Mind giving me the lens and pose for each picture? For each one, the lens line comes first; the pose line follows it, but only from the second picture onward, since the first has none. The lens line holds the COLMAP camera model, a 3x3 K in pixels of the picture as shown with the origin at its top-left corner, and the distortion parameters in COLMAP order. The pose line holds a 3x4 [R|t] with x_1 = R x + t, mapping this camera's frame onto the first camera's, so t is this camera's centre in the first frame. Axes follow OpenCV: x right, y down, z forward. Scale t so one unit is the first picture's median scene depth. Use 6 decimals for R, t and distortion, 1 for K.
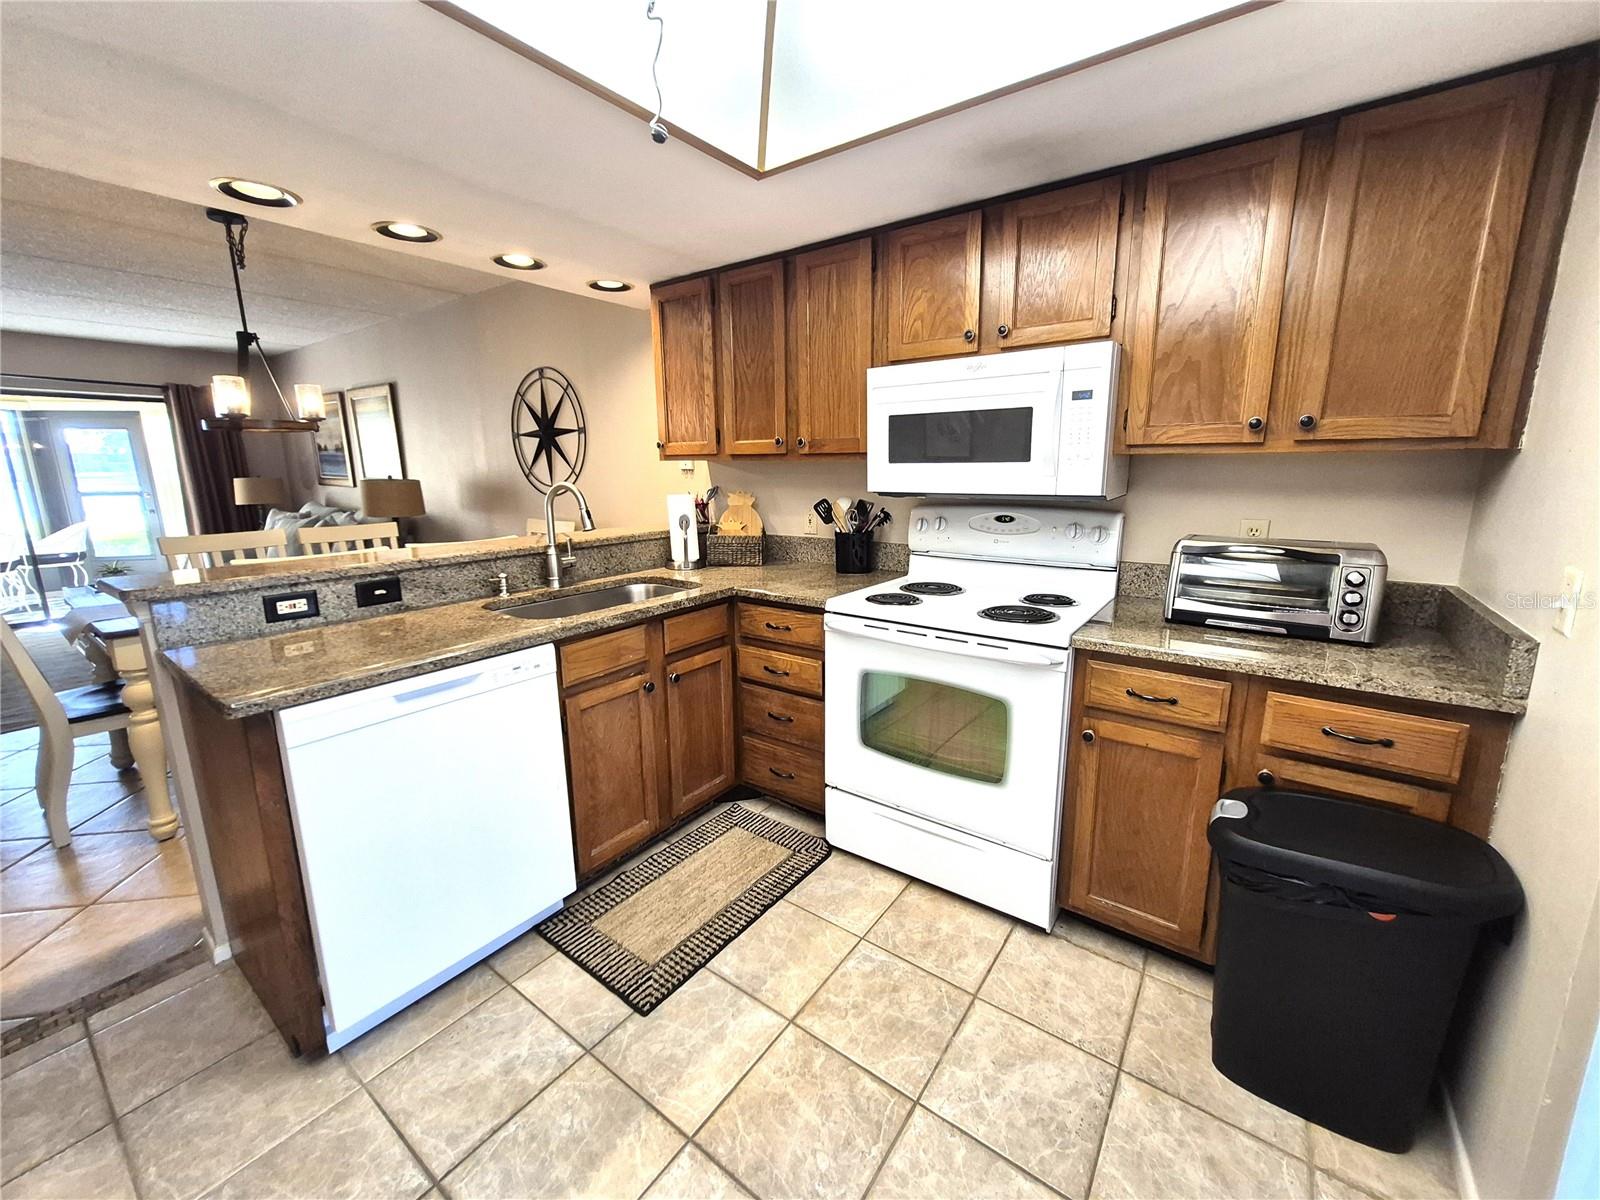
lens RADIAL K [[630.0, 0, 801.5], [0, 630.0, 589.0], [0, 0, 1]] dist [0.010728, -0.003830]
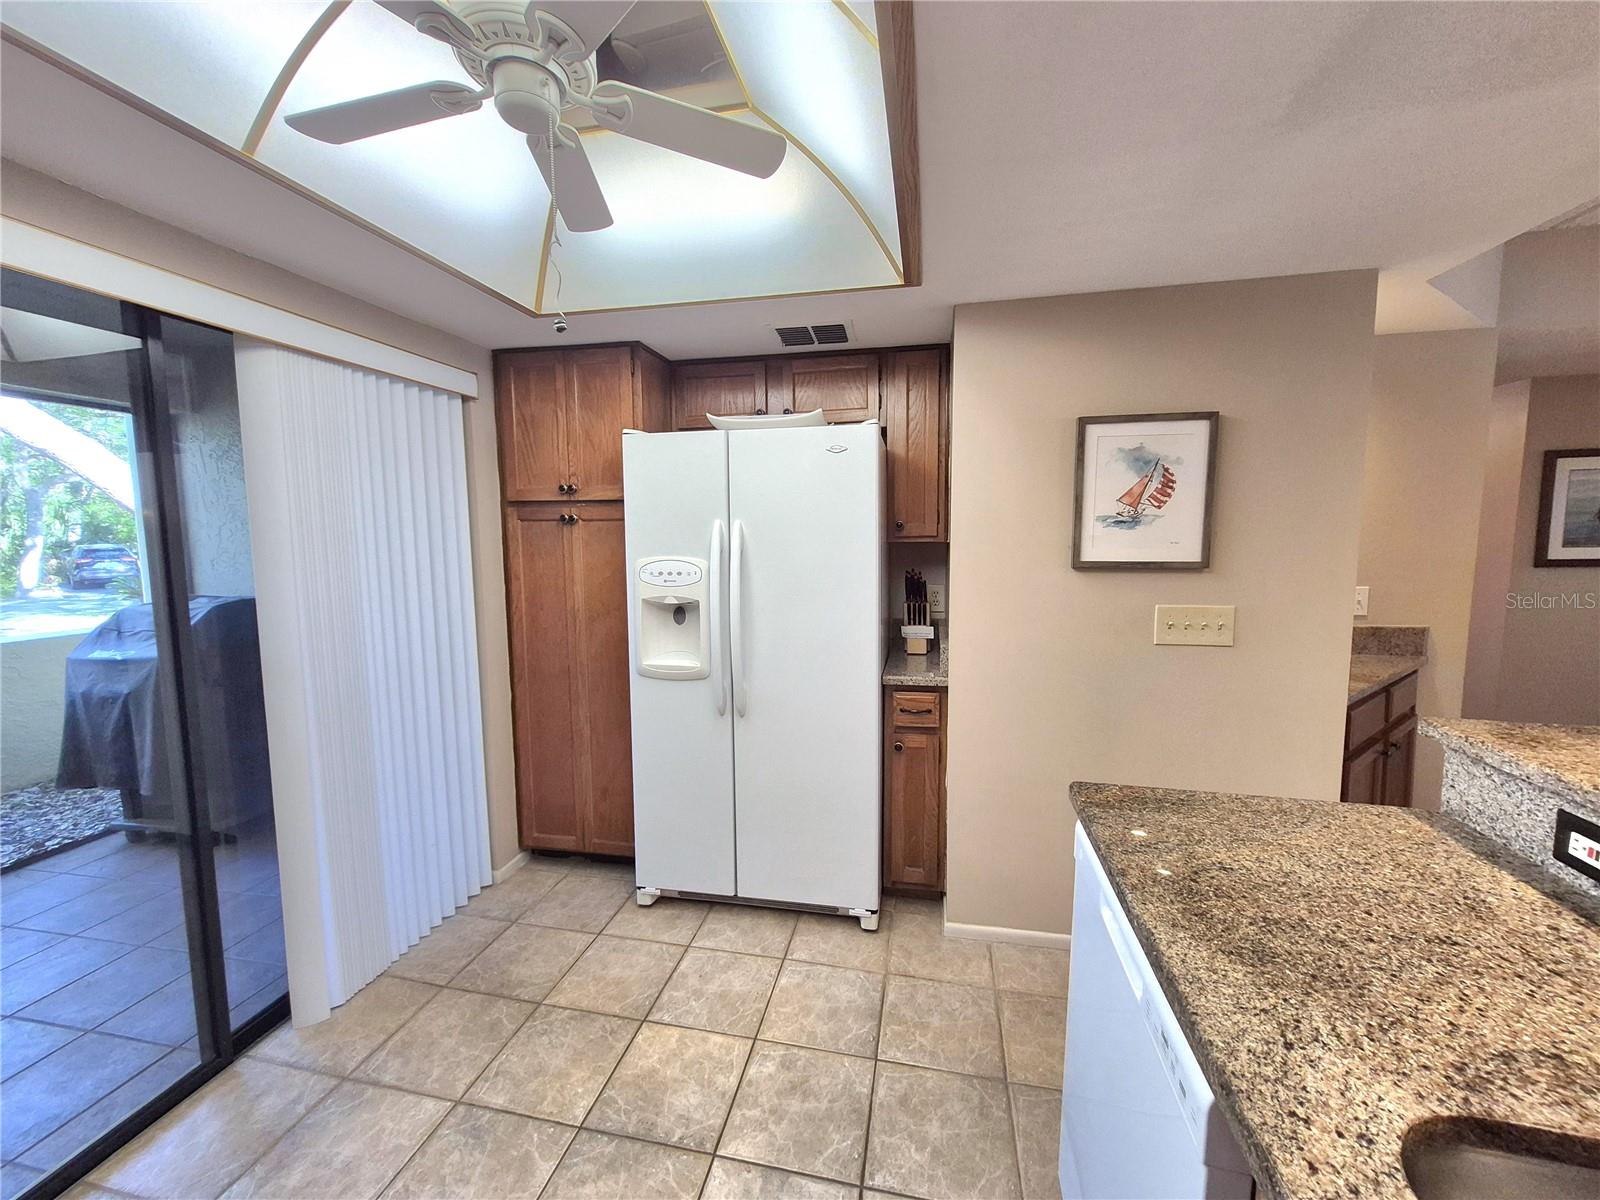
lens RADIAL K [[630.5, 0, 800.7], [0, 630.5, 590.4], [0, 0, 1]] dist [0.007703, -0.001083]
pose [[-0.912747, 0.056086, -0.404657, -0.043126], [-0.064525, 0.958306, 0.278365, -0.220084], [0.403397, 0.280187, -0.871072, 0.929191]]
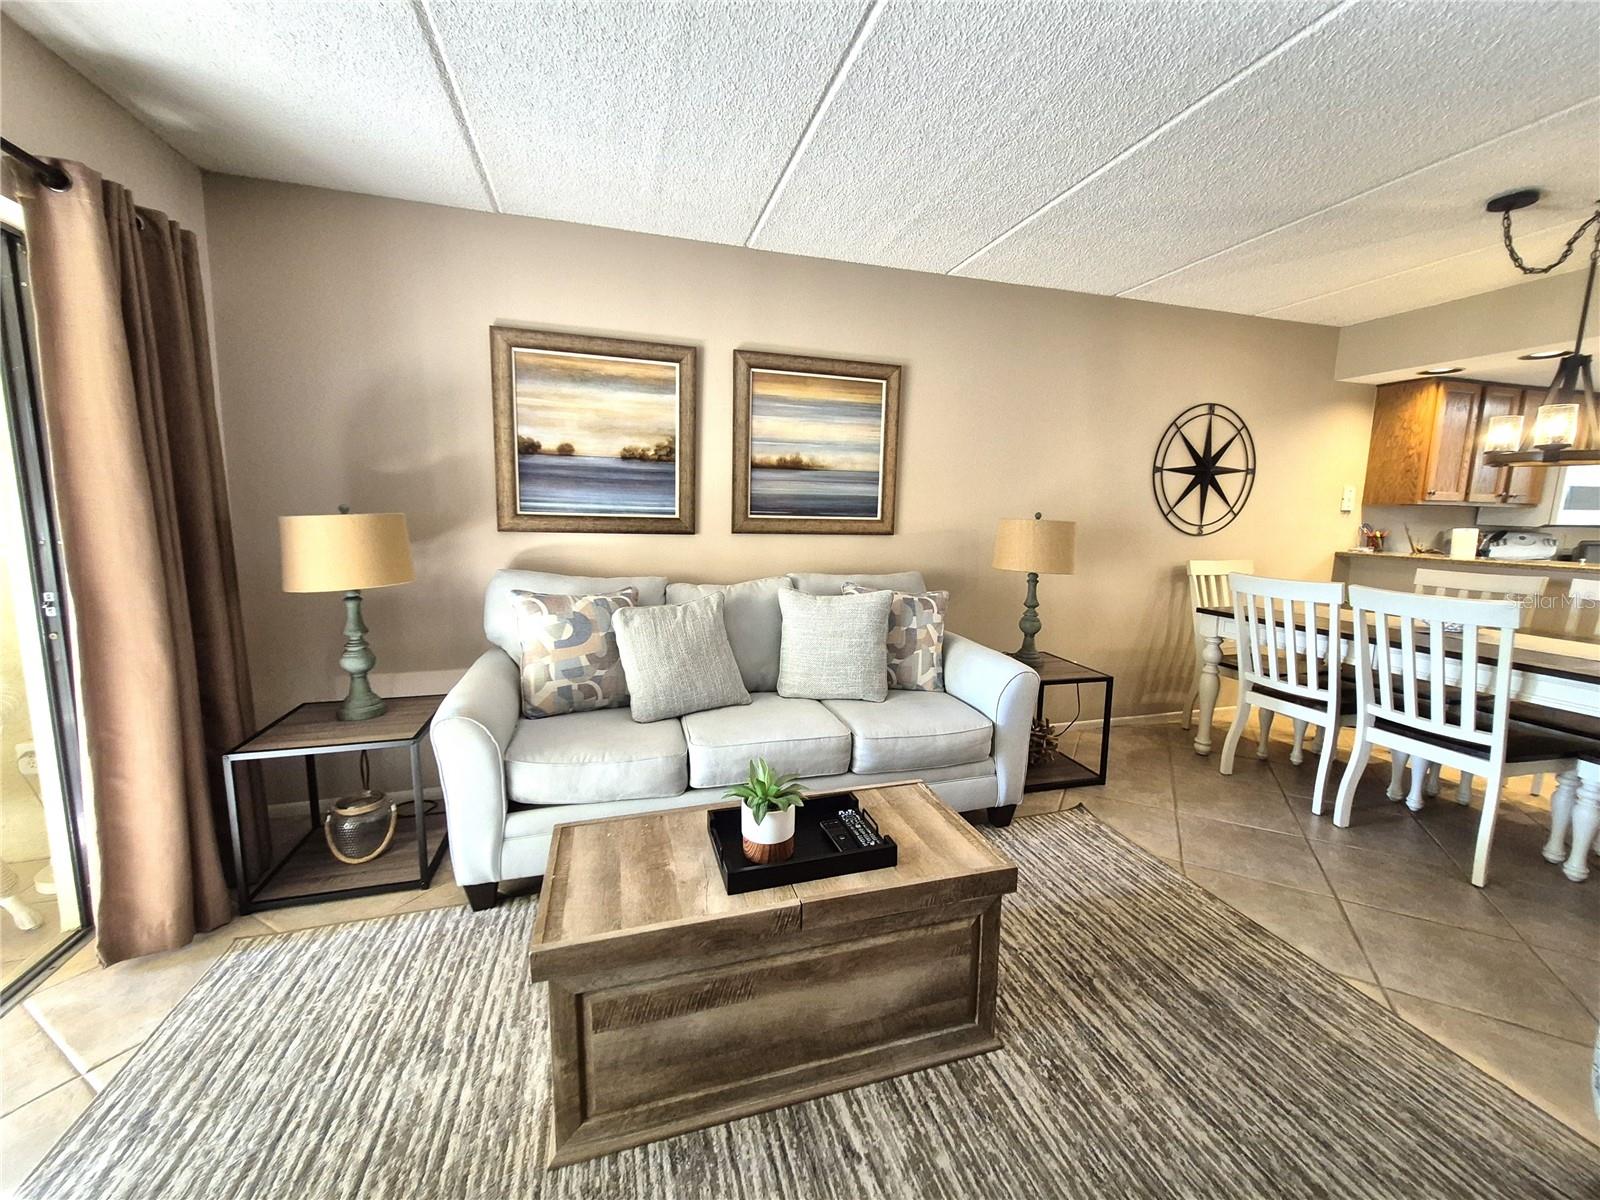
lens RADIAL K [[630.5, 0, 800.7], [0, 630.5, 590.4], [0, 0, 1]] dist [0.007703, -0.001083]
pose [[0.605028, -0.088818, 0.791235, -2.856828], [0.135571, 0.990739, 0.007547, -0.288492], [-0.784578, 0.102702, 0.611466, 1.681577]]
